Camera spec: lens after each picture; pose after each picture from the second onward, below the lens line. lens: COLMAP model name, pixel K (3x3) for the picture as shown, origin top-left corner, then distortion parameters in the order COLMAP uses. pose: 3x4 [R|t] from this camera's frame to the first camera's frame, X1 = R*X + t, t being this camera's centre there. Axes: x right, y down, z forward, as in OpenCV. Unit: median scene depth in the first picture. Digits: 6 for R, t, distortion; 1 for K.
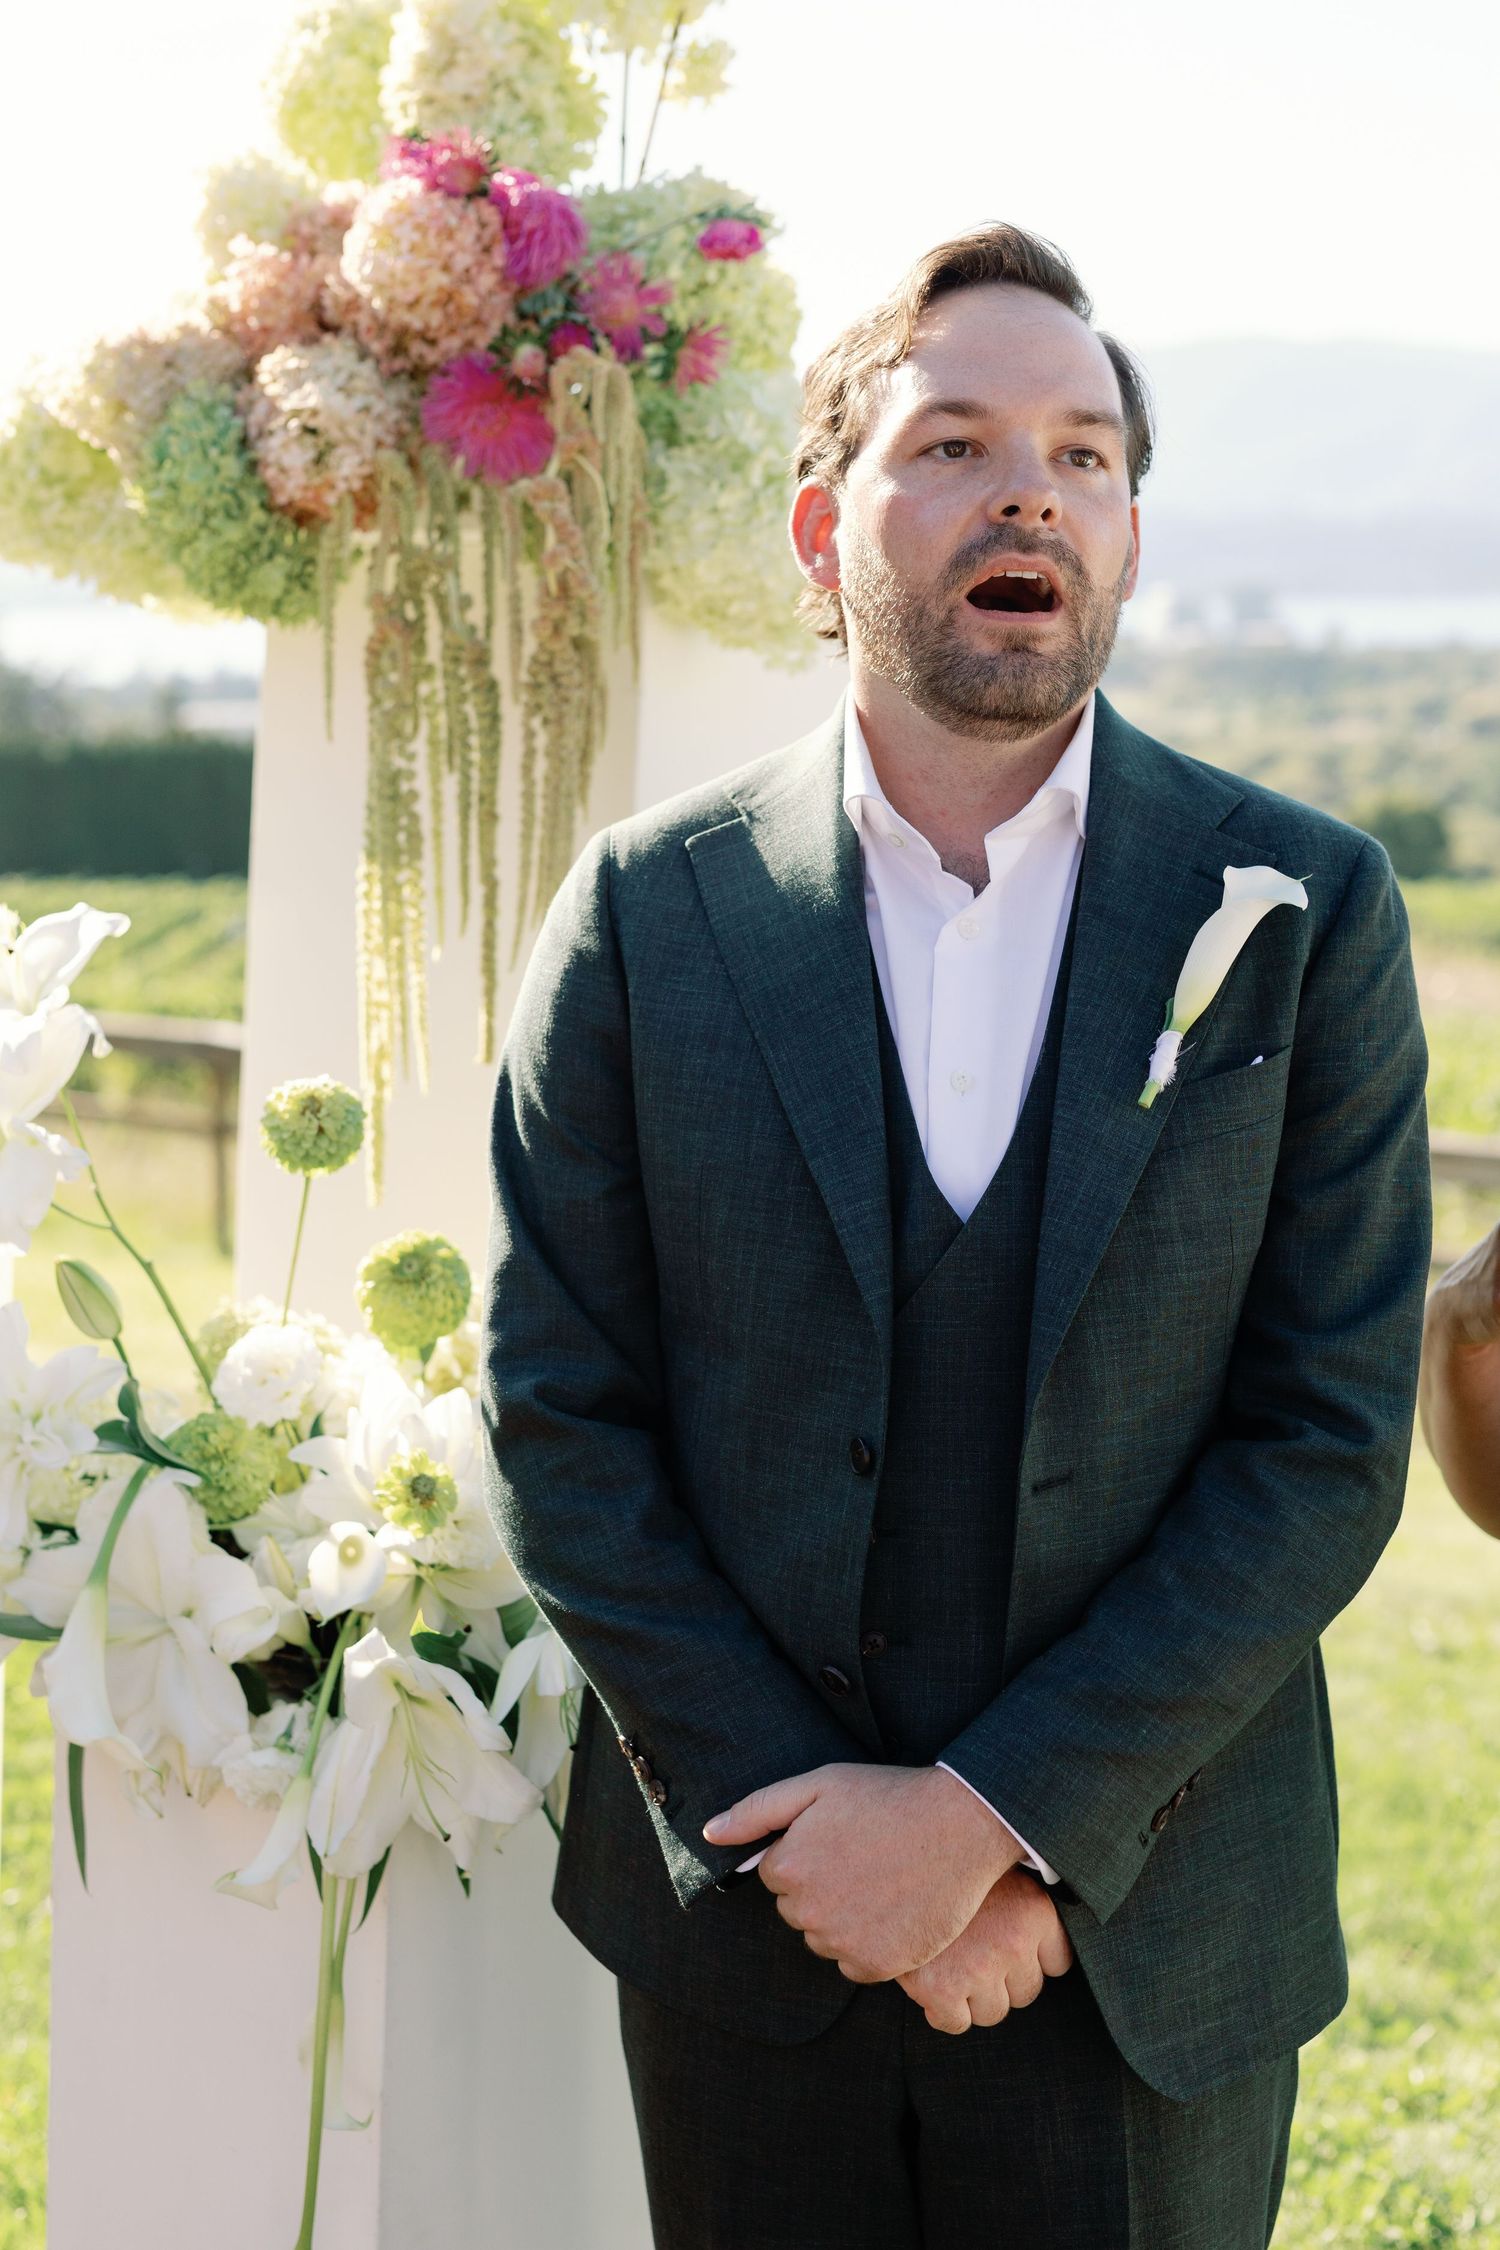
lens RADIAL K [[2906.6, 0, 753.4], [0, 2906.6, 1136.4], [0, 0, 1]] dist [-0.022316, 0.000000]
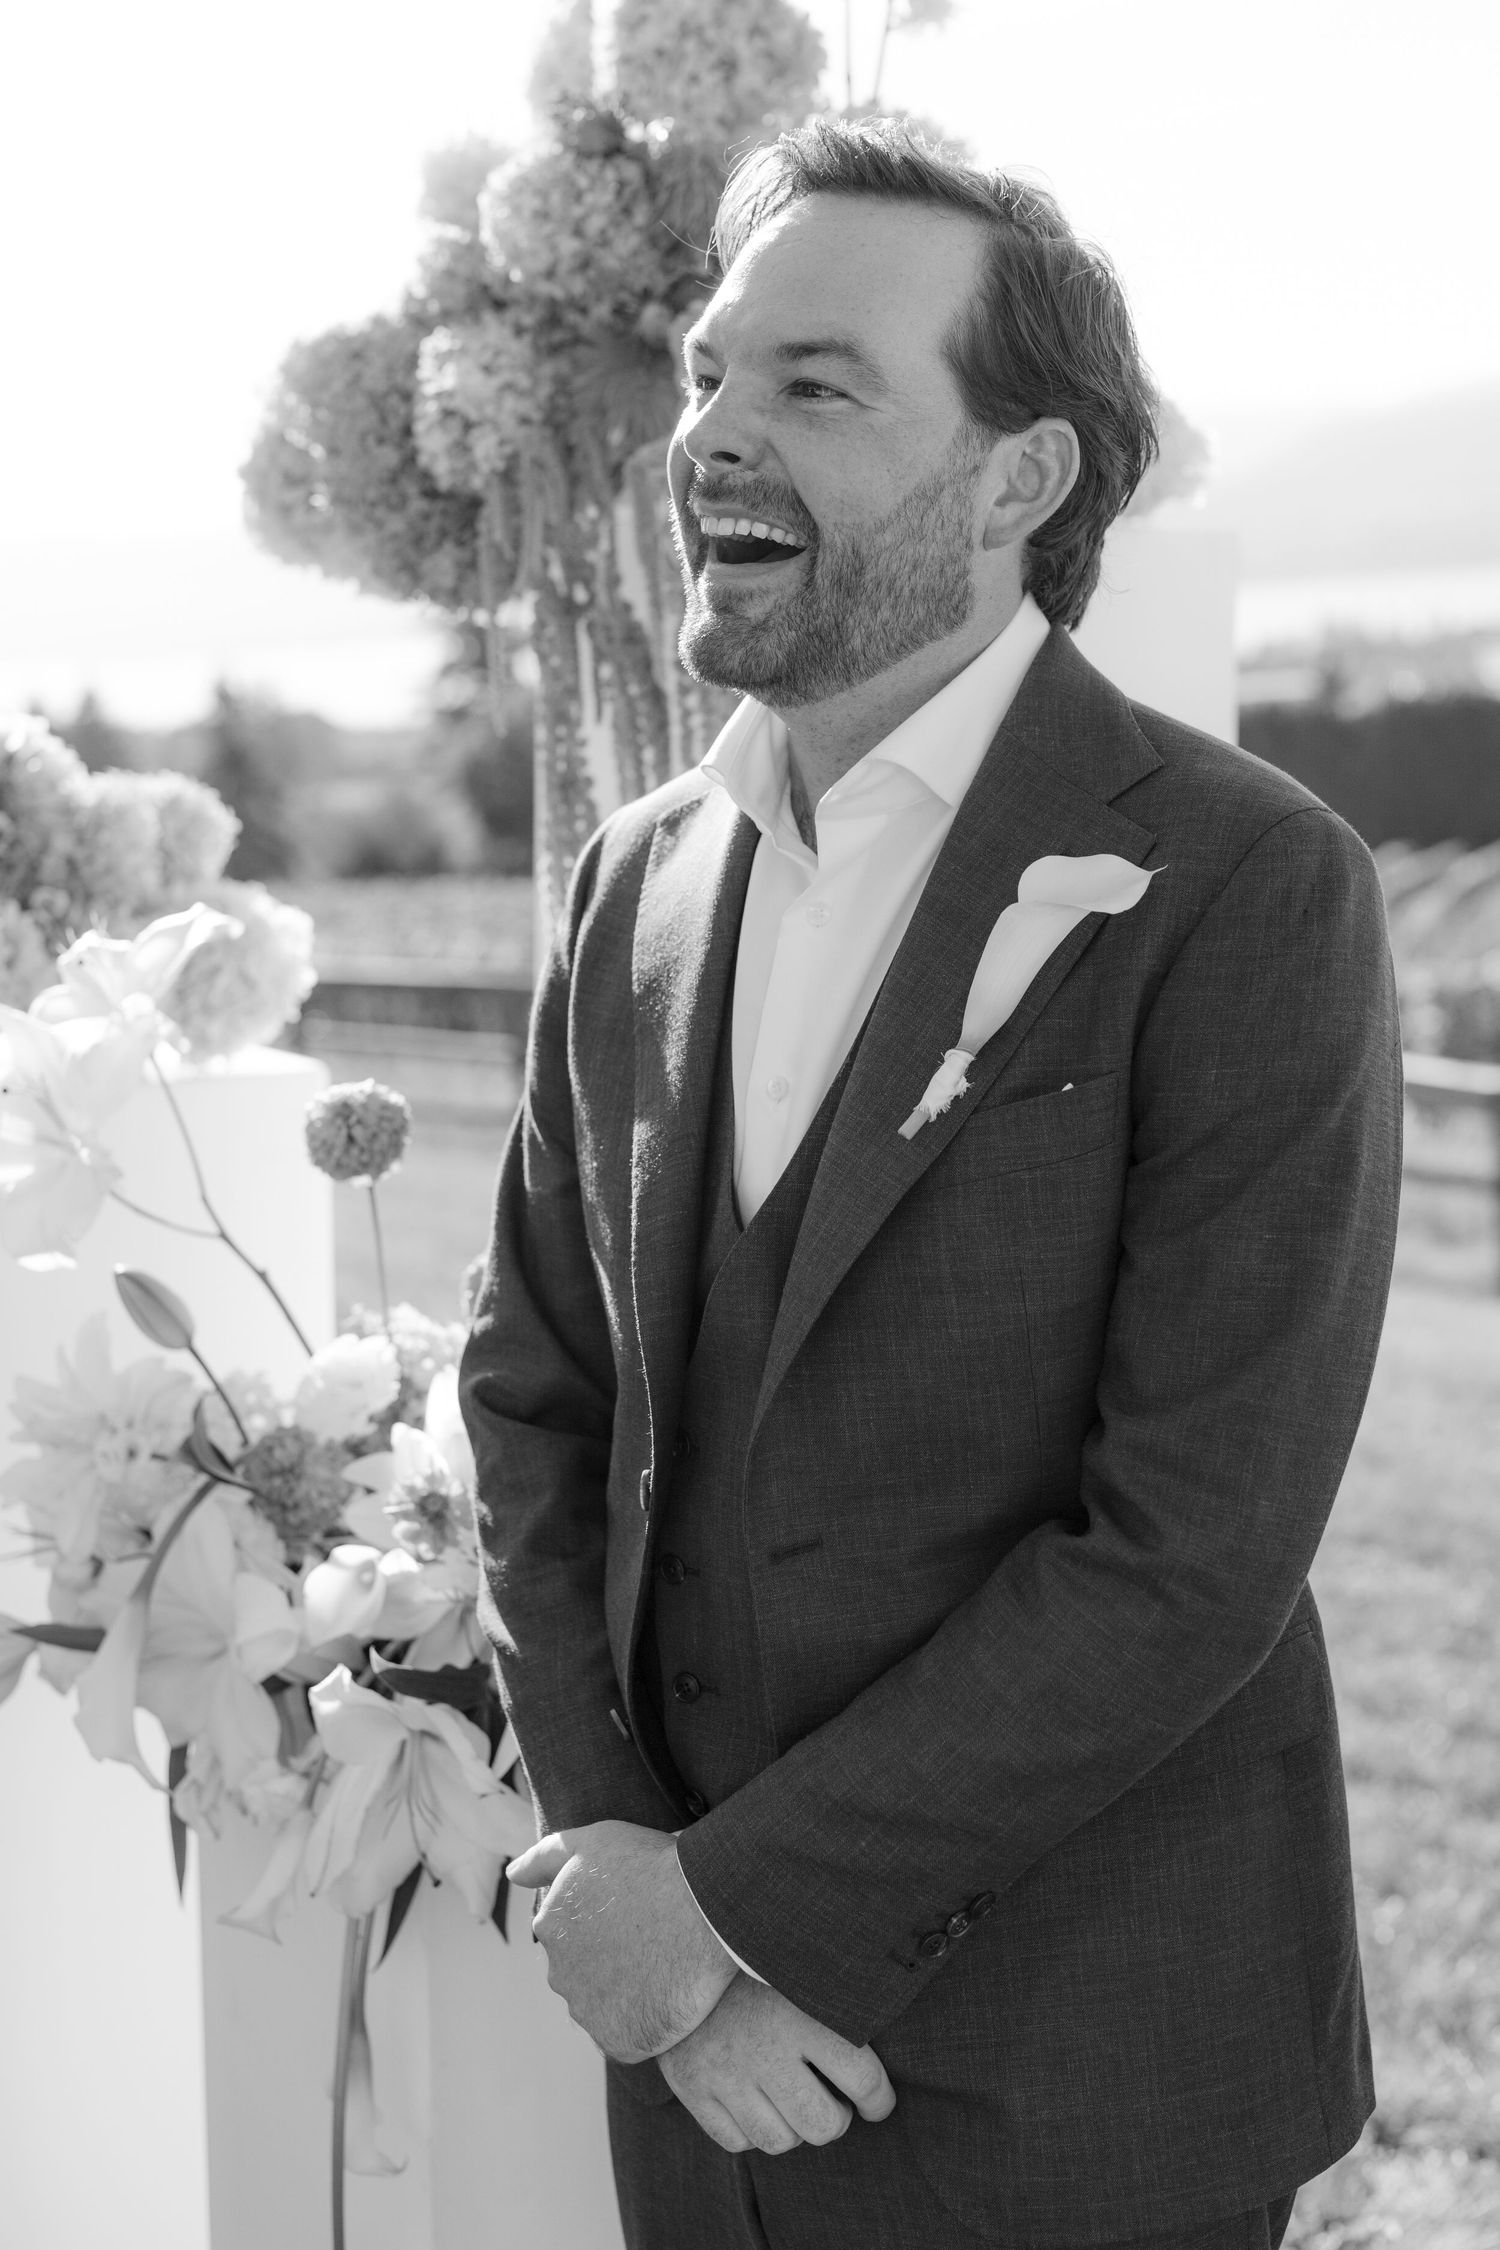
lens RADIAL K [[2906.6, 0, 749.1], [0, 2906.6, 1111.4], [0, 0, 1]] dist [-0.022316, 0.000000]
pose [[0.954768, -0.006960, -0.297269, 0.227847], [0.007321, 0.999973, 0.000102, -0.008778], [0.297260, -0.002274, 0.954794, 0.100705]]
